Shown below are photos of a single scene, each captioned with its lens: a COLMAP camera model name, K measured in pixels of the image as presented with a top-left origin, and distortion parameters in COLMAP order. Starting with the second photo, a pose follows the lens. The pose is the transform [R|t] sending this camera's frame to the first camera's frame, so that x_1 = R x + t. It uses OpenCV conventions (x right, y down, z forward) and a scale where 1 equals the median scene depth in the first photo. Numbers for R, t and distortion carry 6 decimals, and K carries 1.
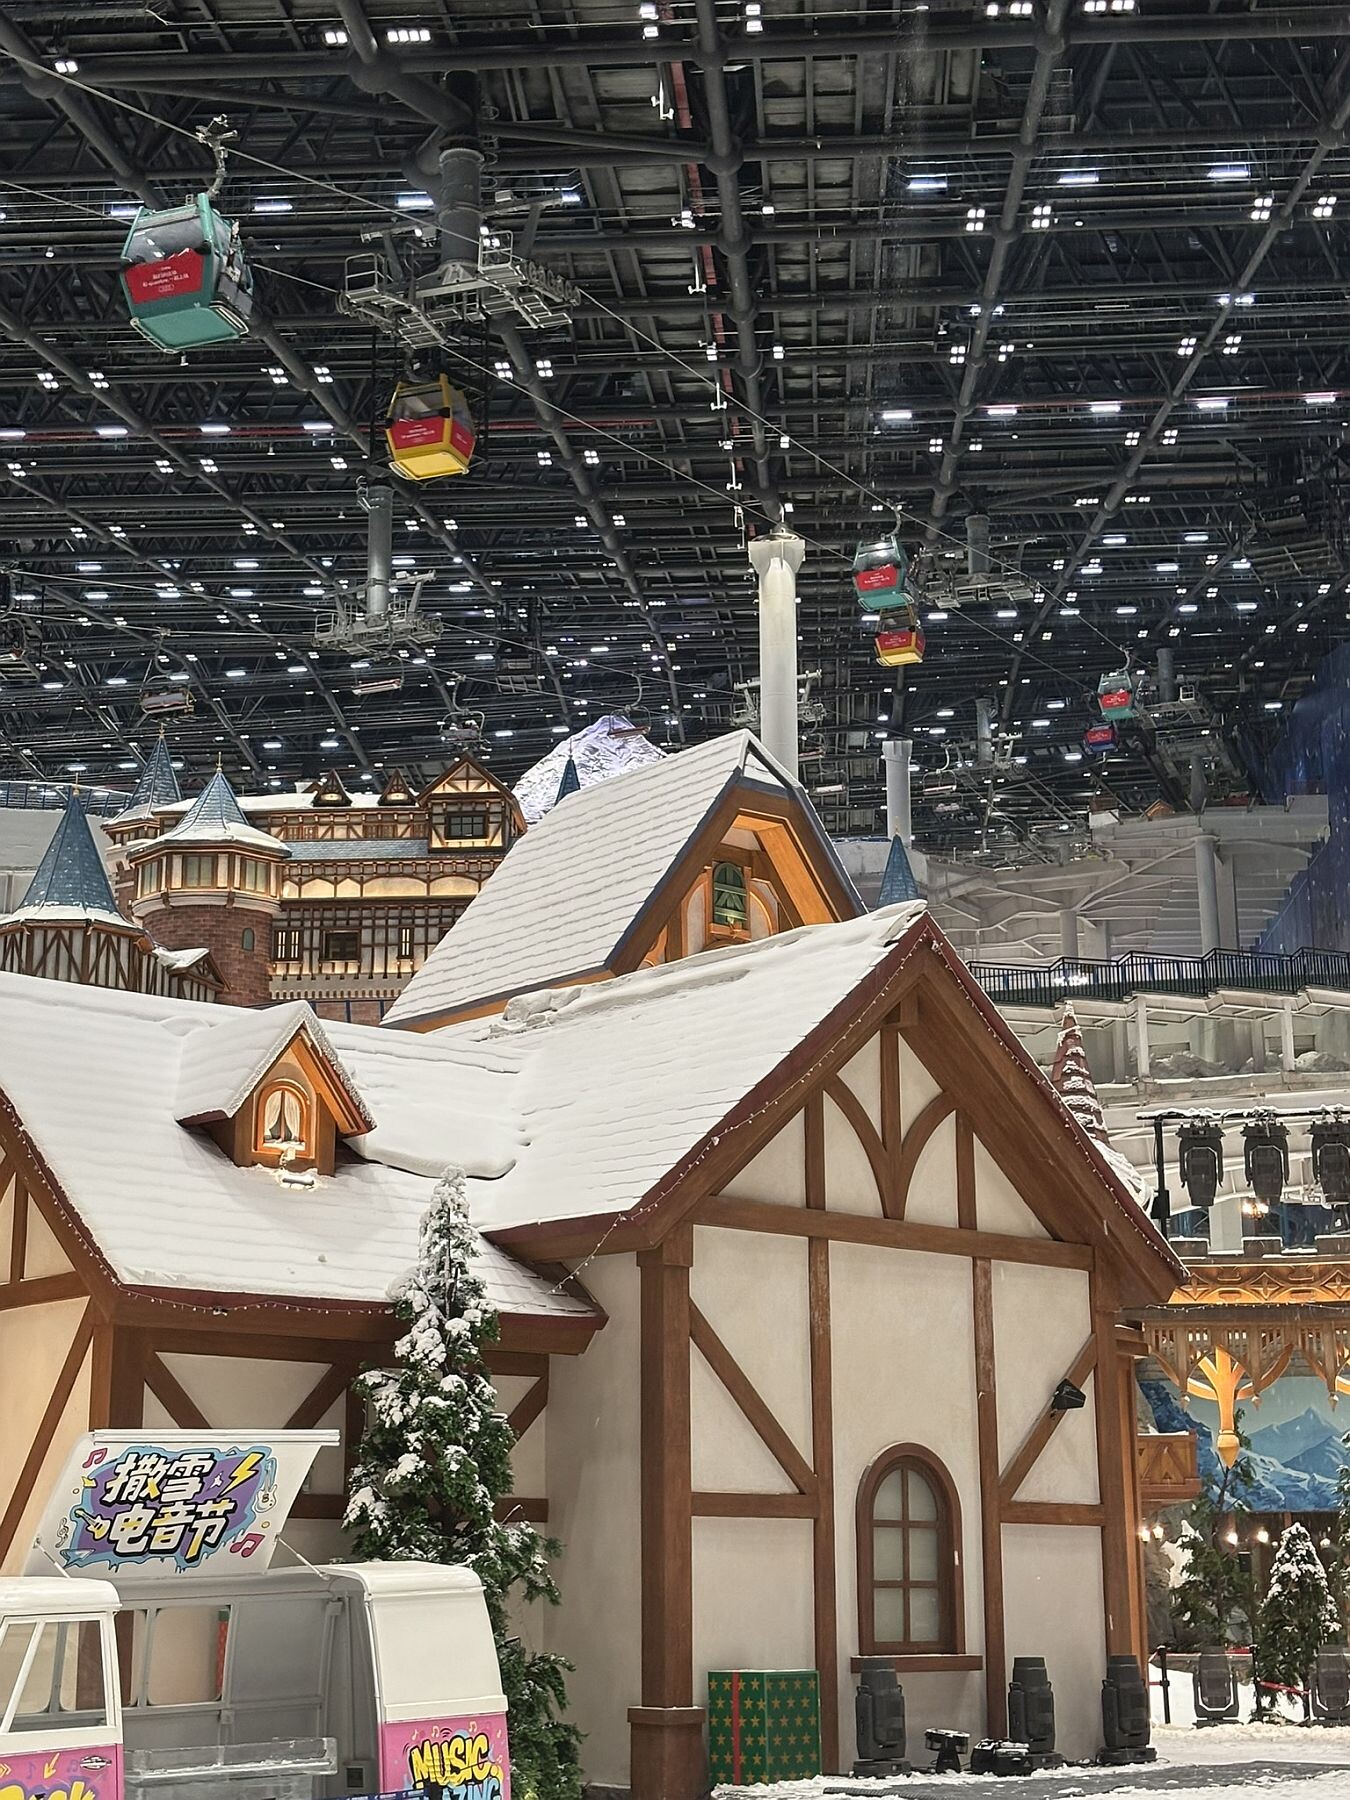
lens RADIAL K [[2729.7, 0, 676.0], [0, 2729.7, 918.2], [0, 0, 1]] dist [0.155309, 0.000000]
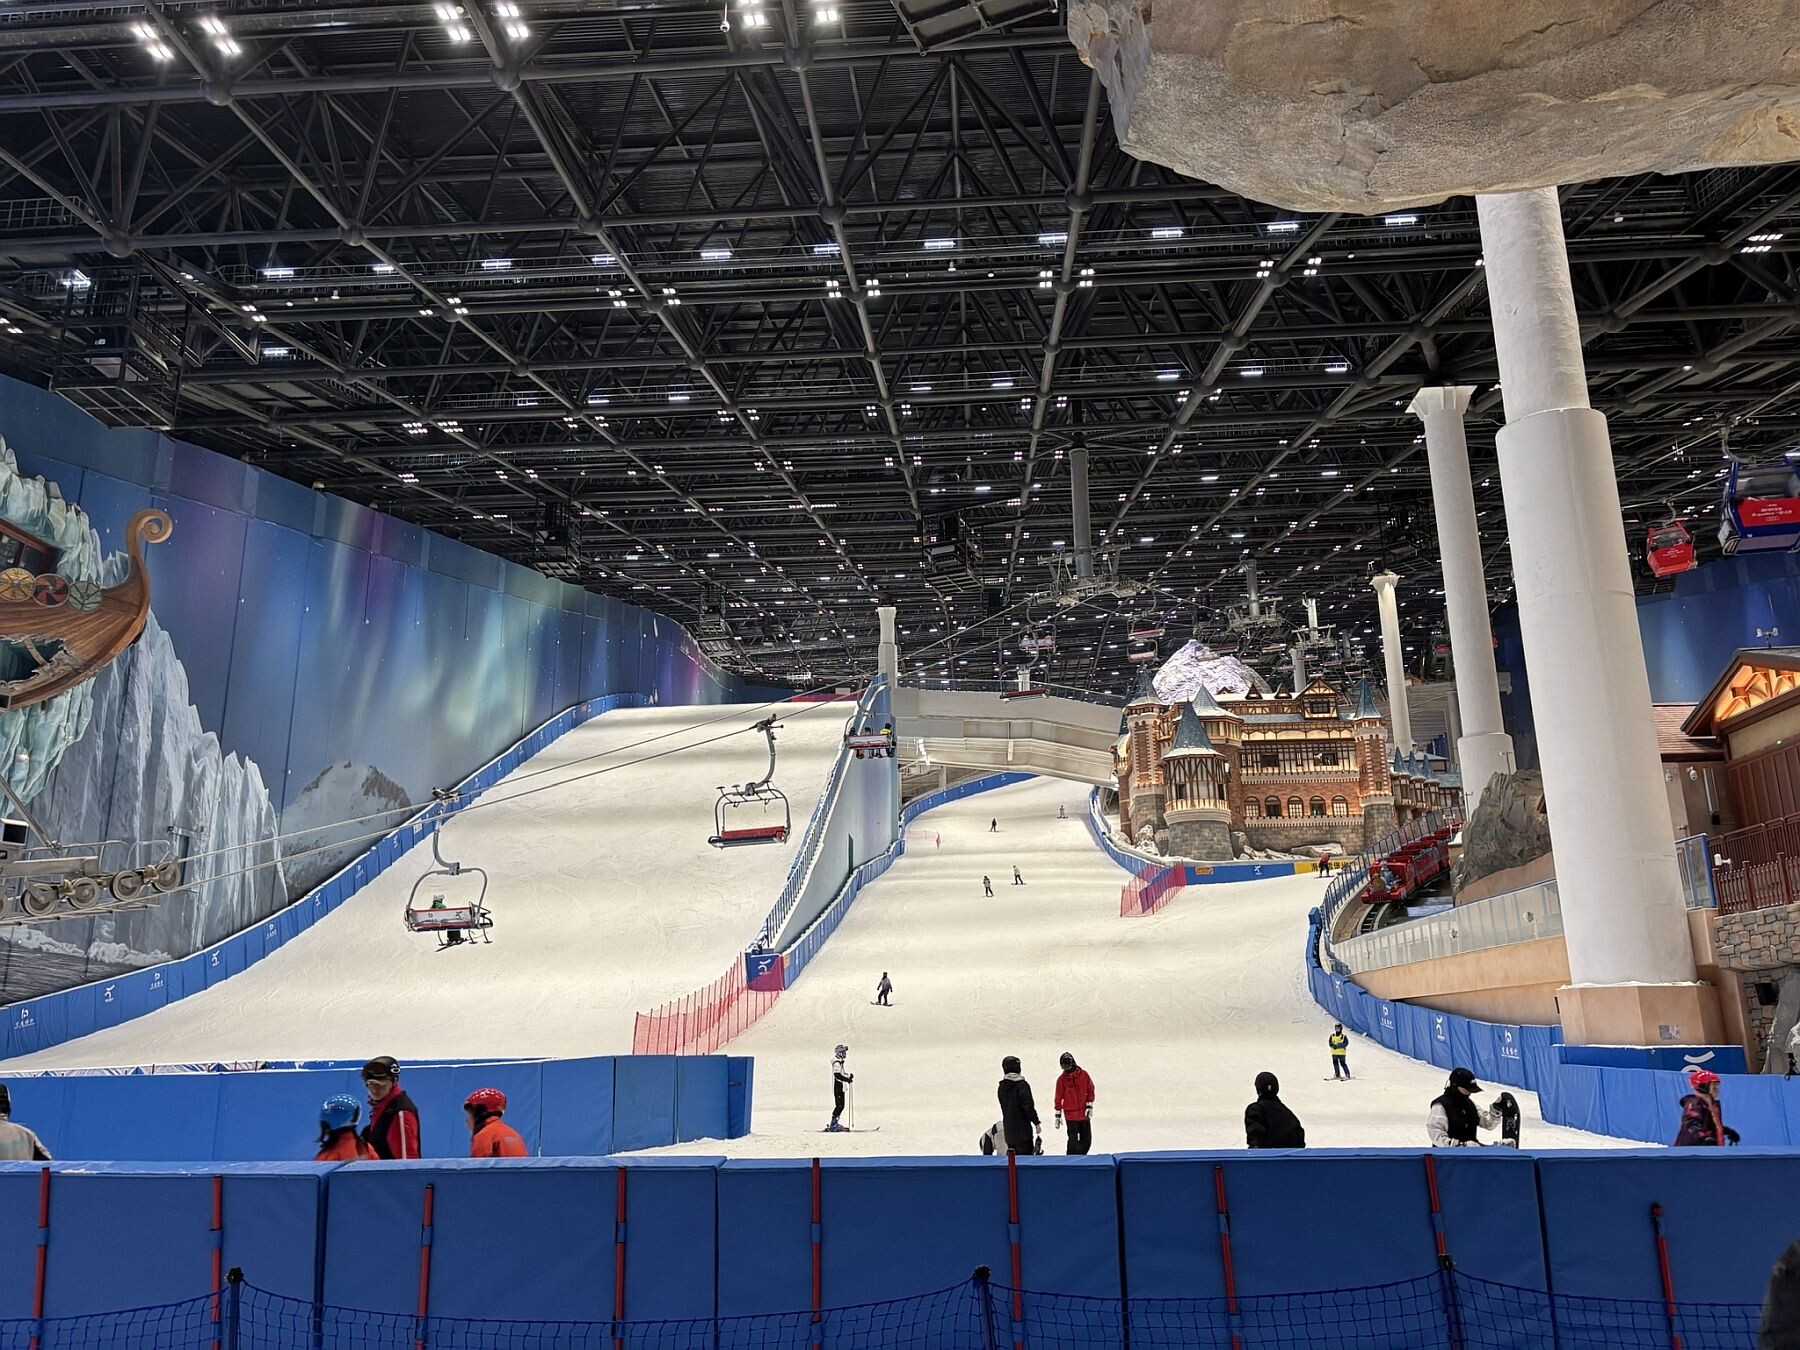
lens RADIAL K [[1354.9, 0, 892.0], [0, 1354.9, 669.3], [0, 0, 1]] dist [0.048416, -0.044312]
pose [[0.999943, -0.007696, -0.007440, -0.431641], [0.007499, 0.999630, -0.026136, -0.039421], [0.007638, 0.026079, 0.999631, -0.154311]]
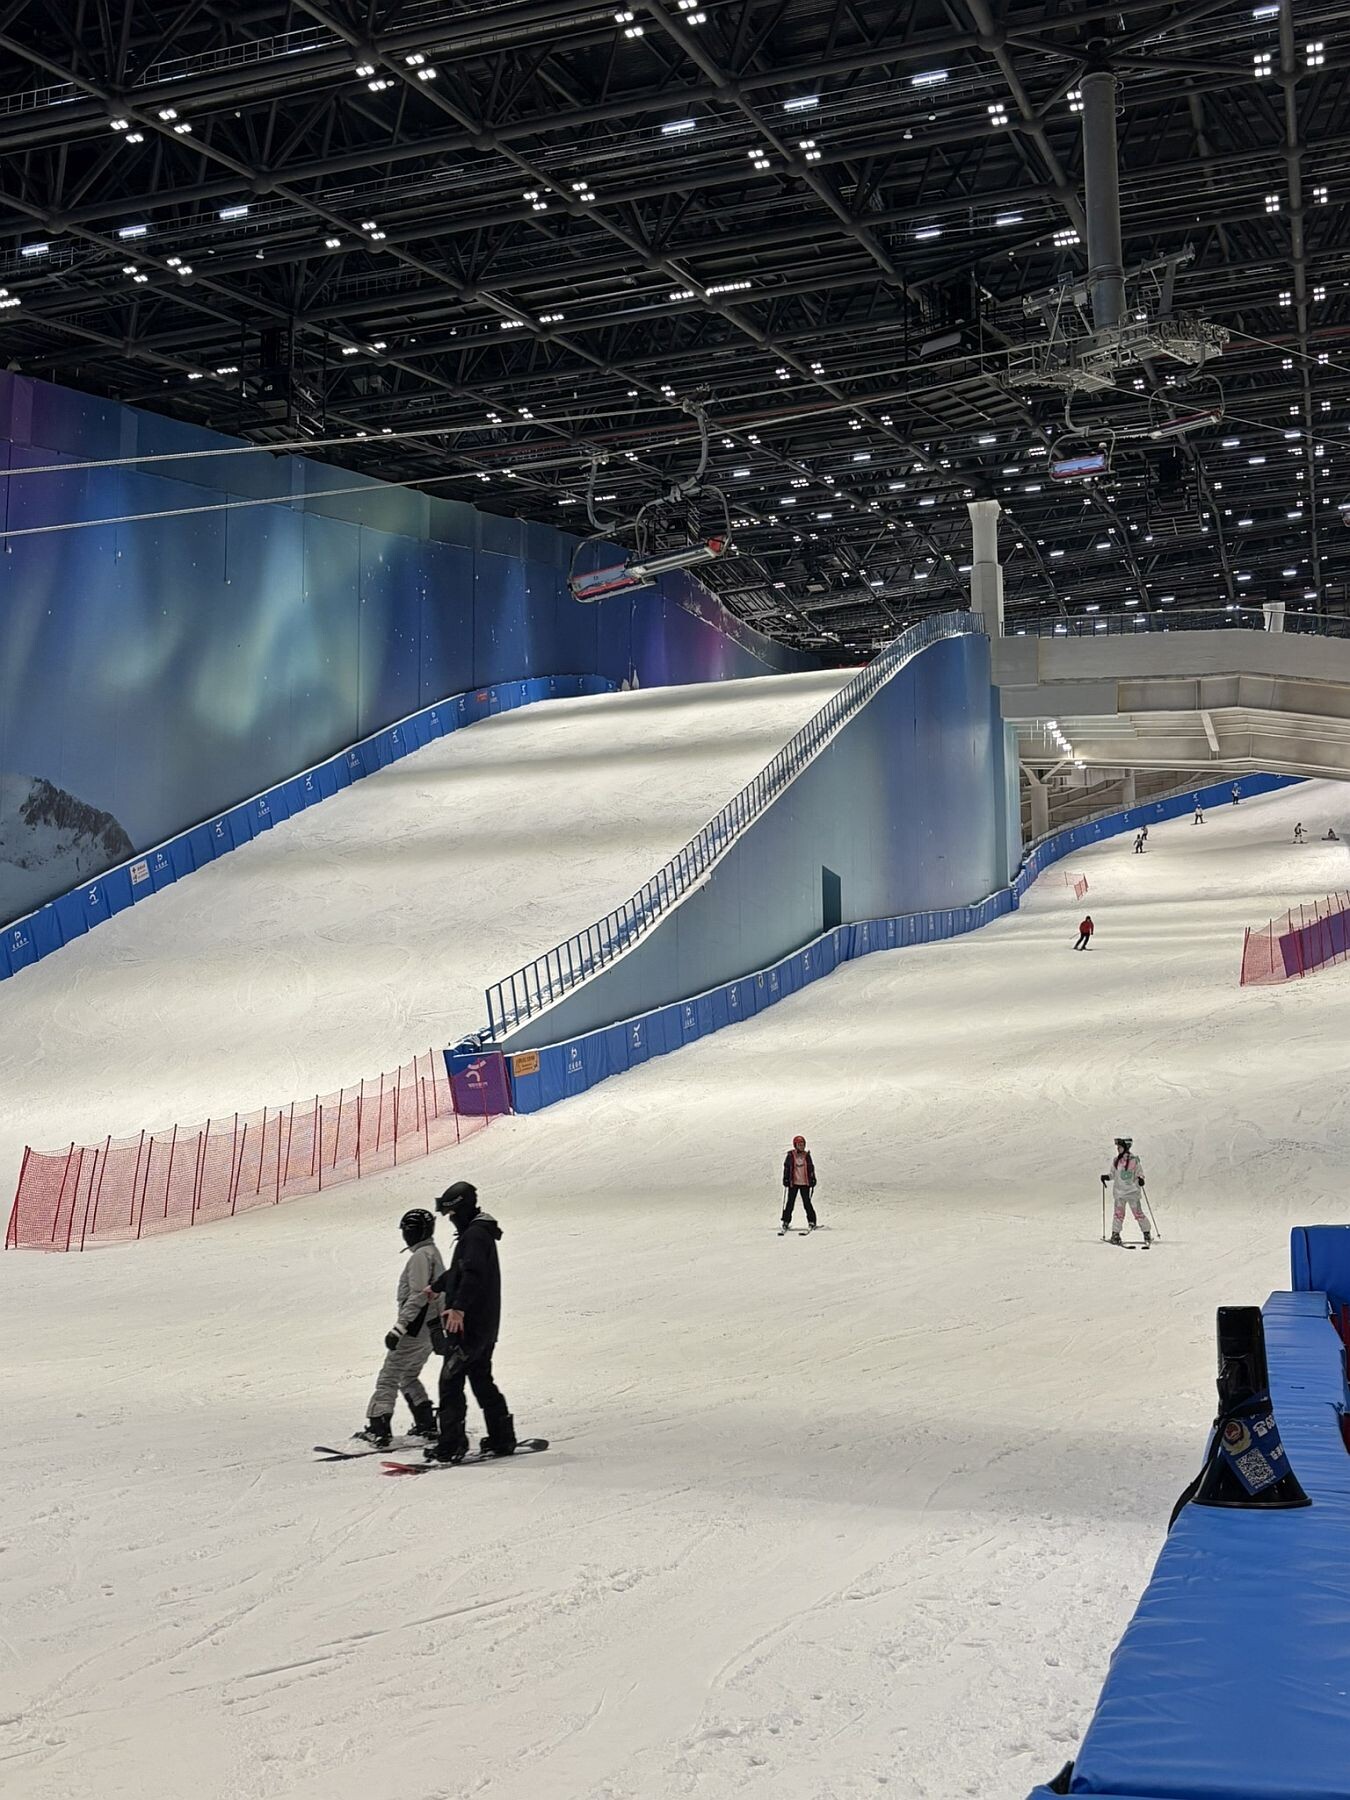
lens RADIAL K [[1983.9, 0, 661.0], [0, 1983.9, 883.6], [0, 0, 1]] dist [0.024045, 0.000000]
pose [[0.961640, -0.042772, -0.270961, -0.307939], [0.063062, 0.995783, 0.066621, 0.002092], [0.266969, -0.081153, 0.960282, 0.004276]]
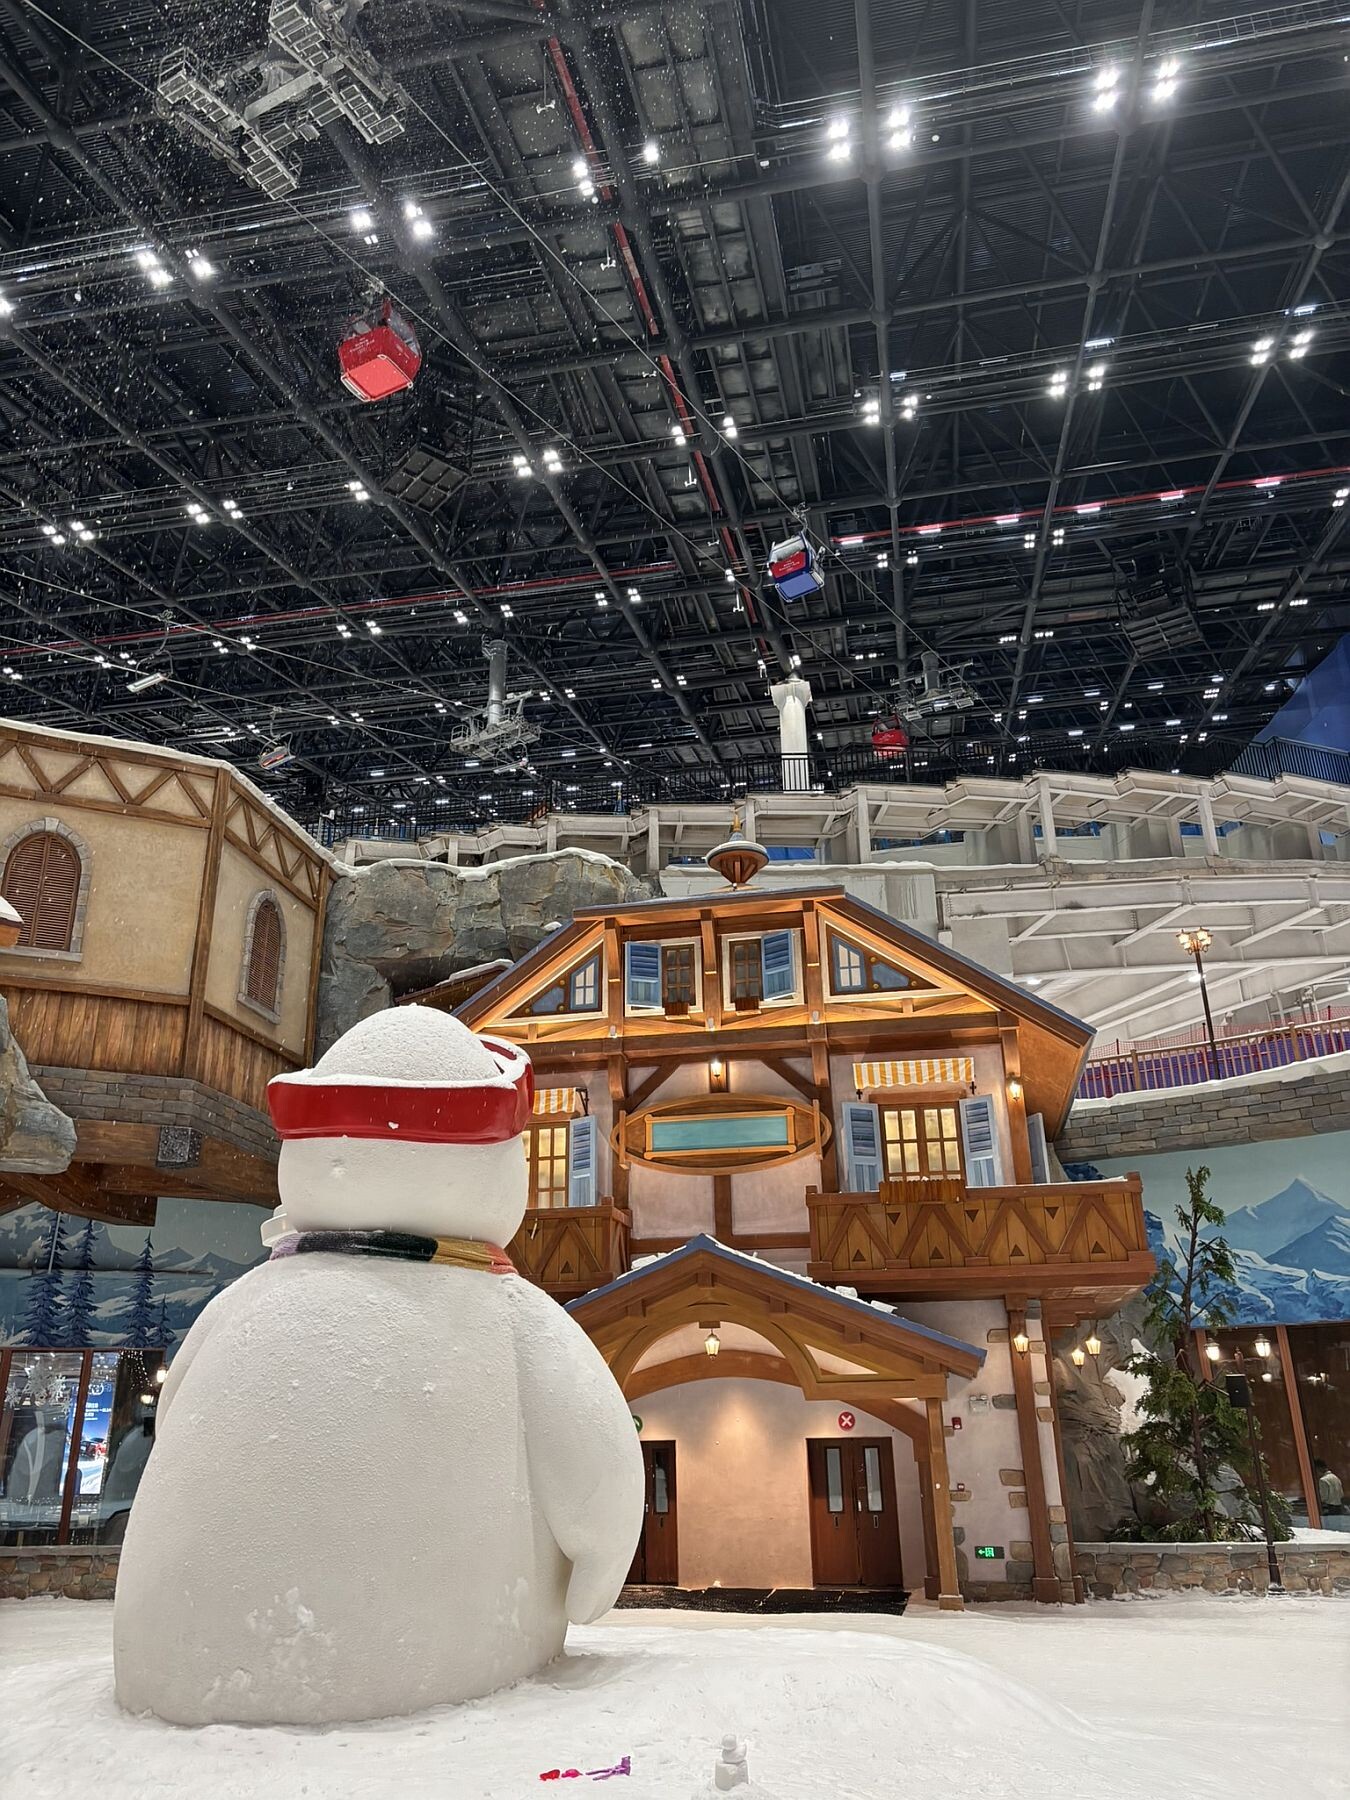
lens RADIAL K [[1354.9, 0, 663.8], [0, 1354.9, 903.9], [0, 0, 1]] dist [0.048416, -0.044312]
pose [[0.989948, -0.058443, -0.128793, 0.066192], [0.040370, 0.989509, -0.138717, 0.086850], [0.135549, 0.132123, 0.981922, 0.357062]]
